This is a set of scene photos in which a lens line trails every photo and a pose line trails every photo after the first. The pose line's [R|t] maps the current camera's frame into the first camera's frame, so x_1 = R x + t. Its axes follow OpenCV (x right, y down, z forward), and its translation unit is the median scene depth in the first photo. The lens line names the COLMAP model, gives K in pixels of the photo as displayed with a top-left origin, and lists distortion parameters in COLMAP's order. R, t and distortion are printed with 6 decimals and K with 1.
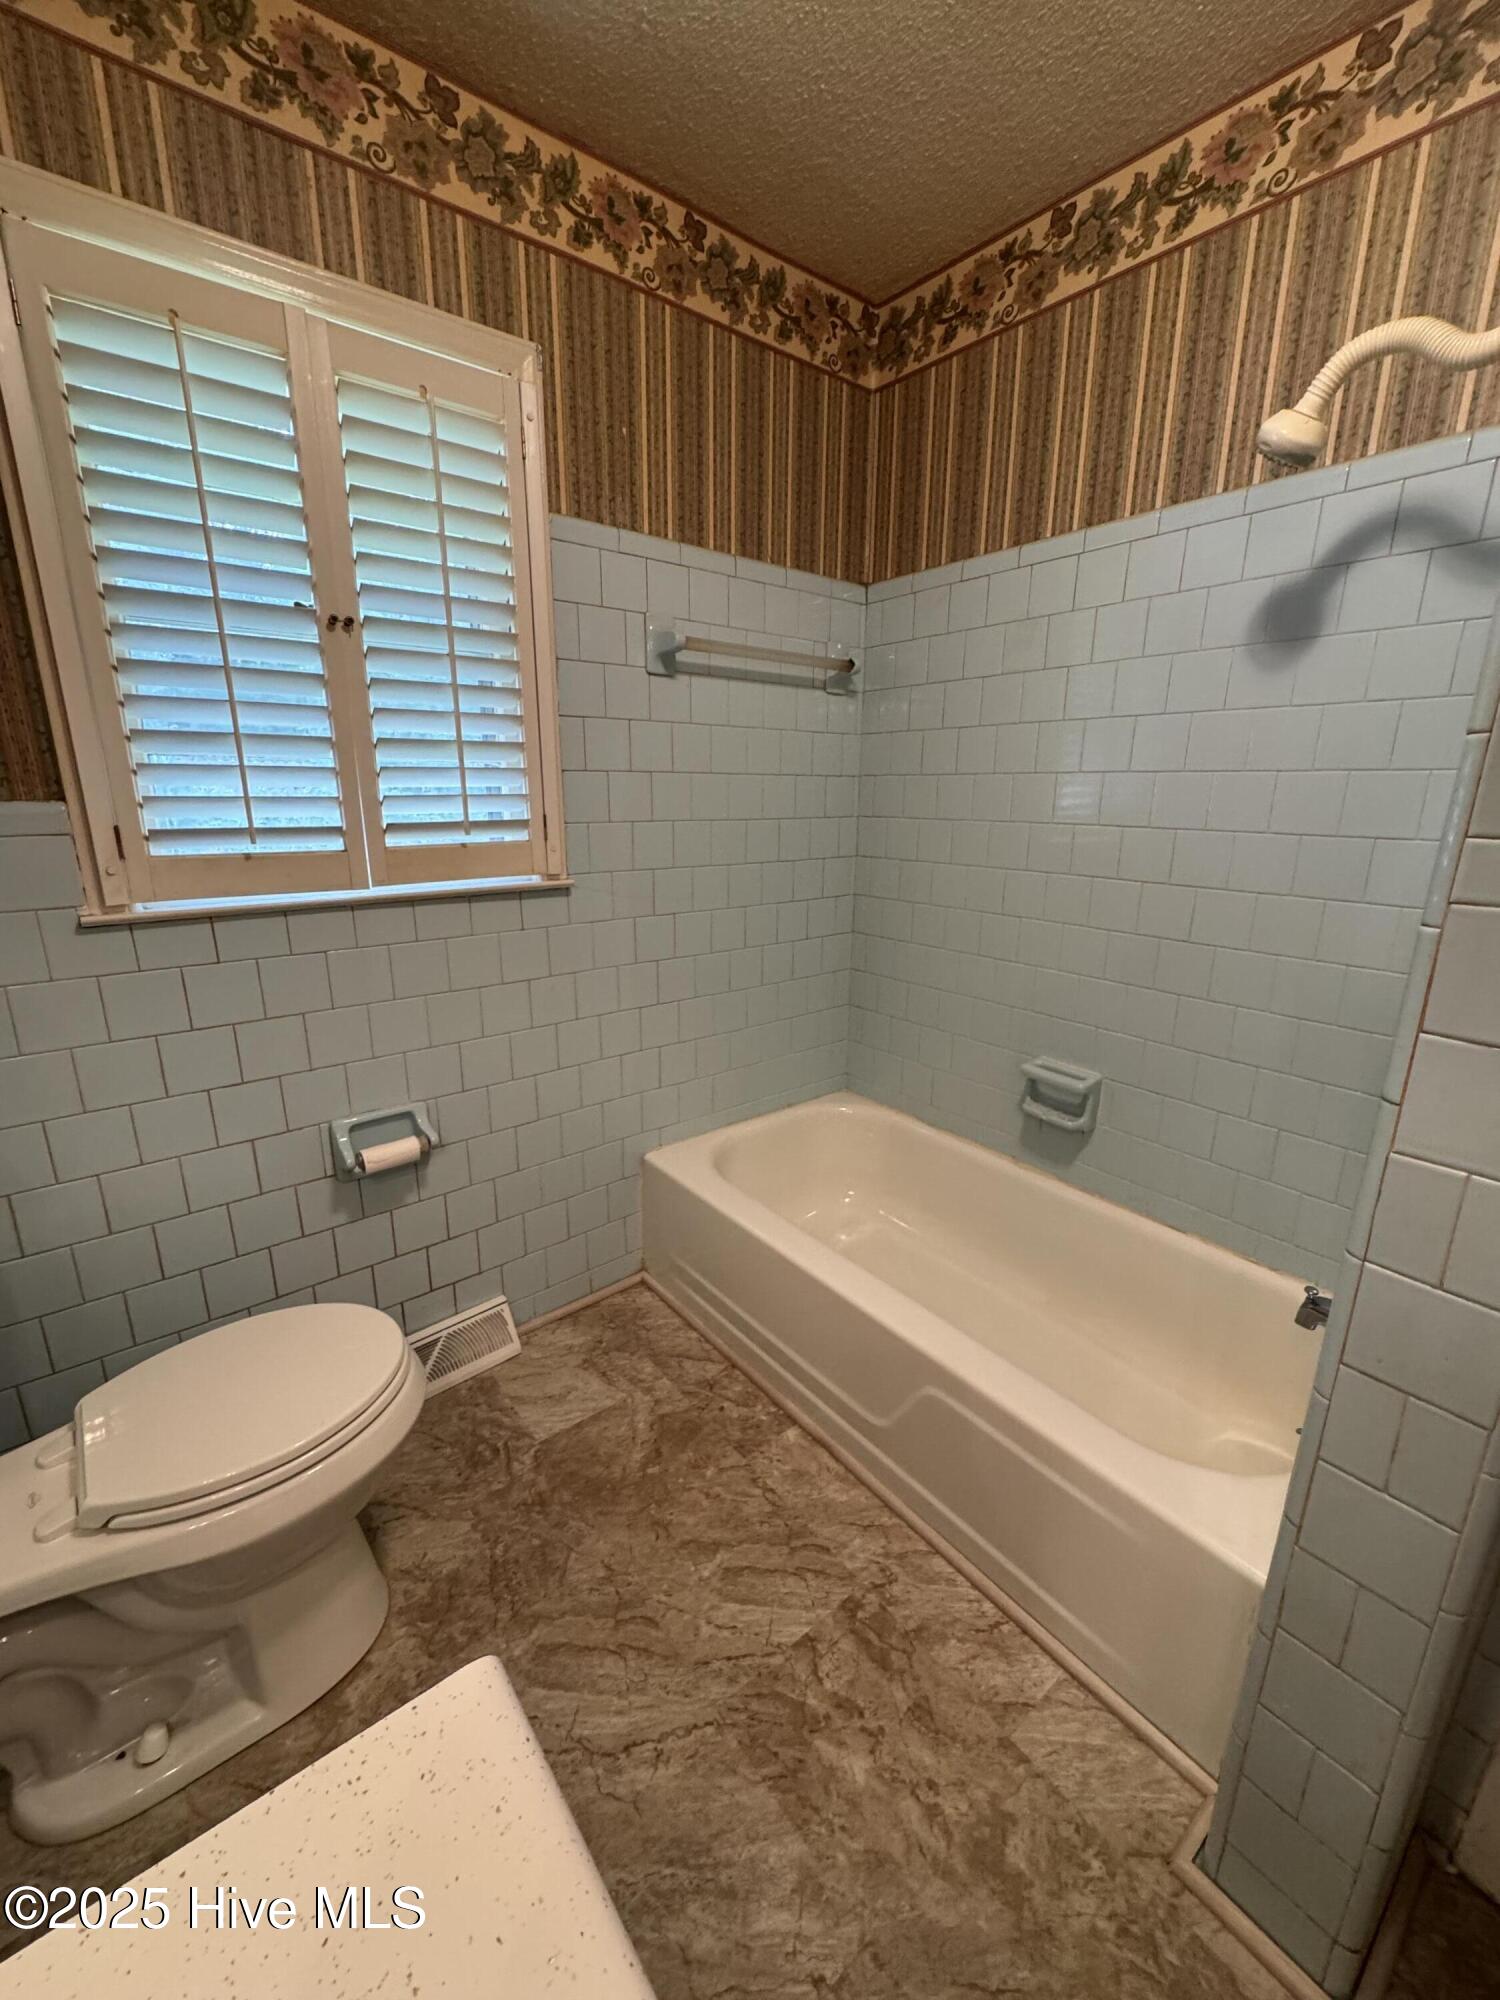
lens RADIAL K [[803.1, 0, 738.1], [0, 803.1, 1000.5], [0, 0, 1]] dist [-0.003765, 0.000682]
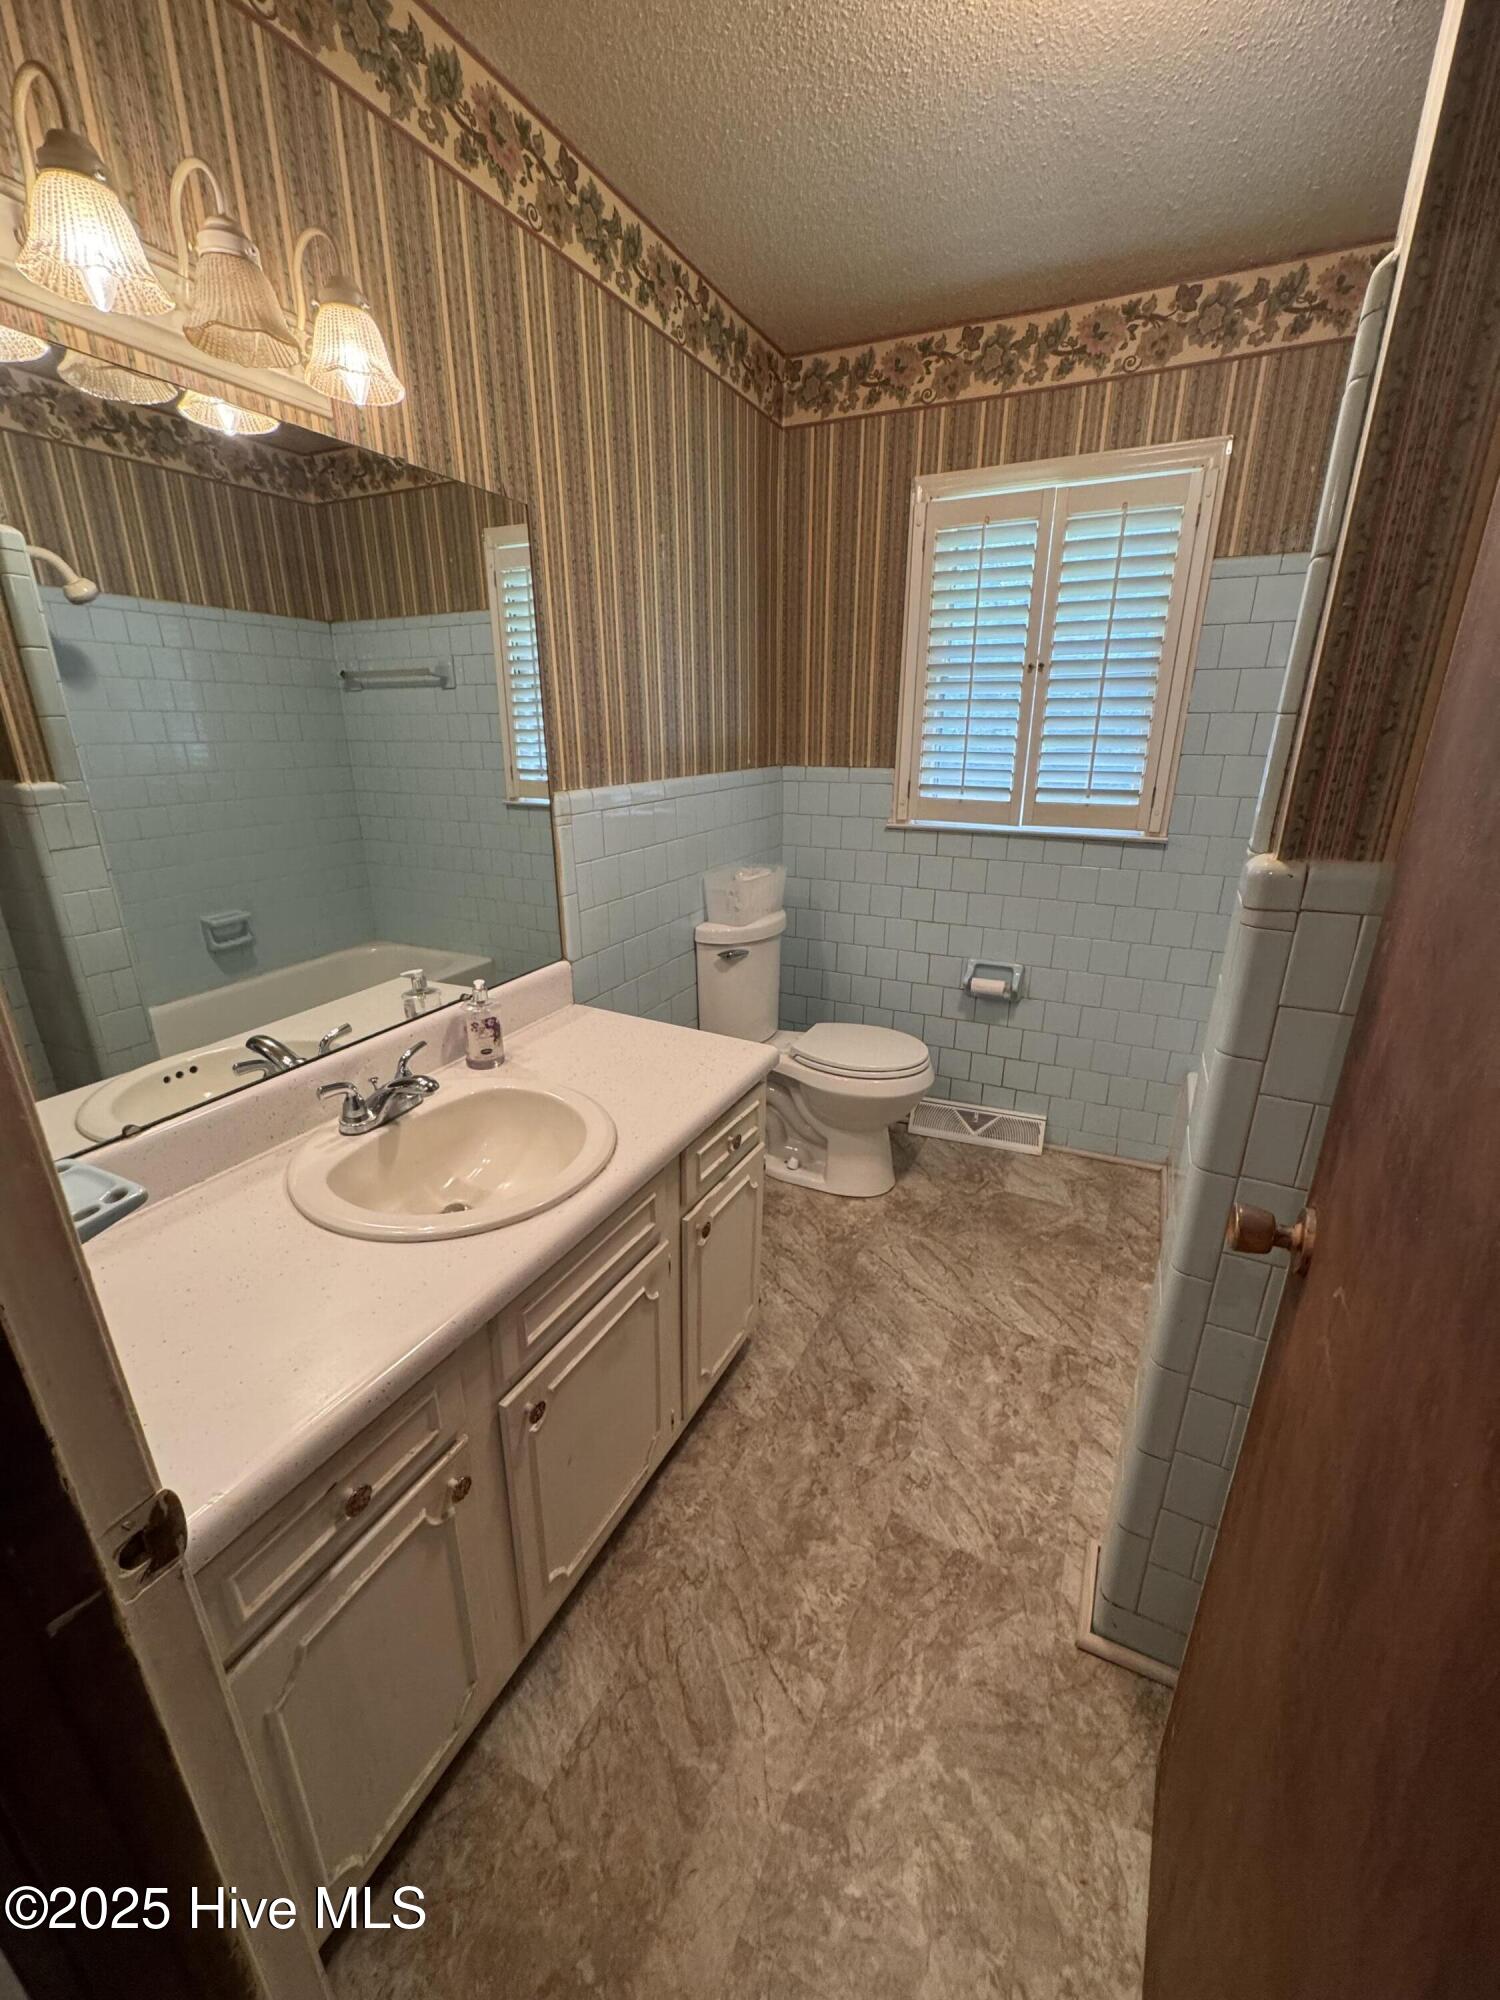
lens RADIAL K [[803.1, 0, 747.0], [0, 803.1, 1010.3], [0, 0, 1]] dist [-0.003765, 0.000682]
pose [[0.419988, 0.296923, -0.857582, 0.854489], [-0.235255, 0.948281, 0.213114, 0.000531], [0.876508, 0.112245, 0.468119, -0.233230]]
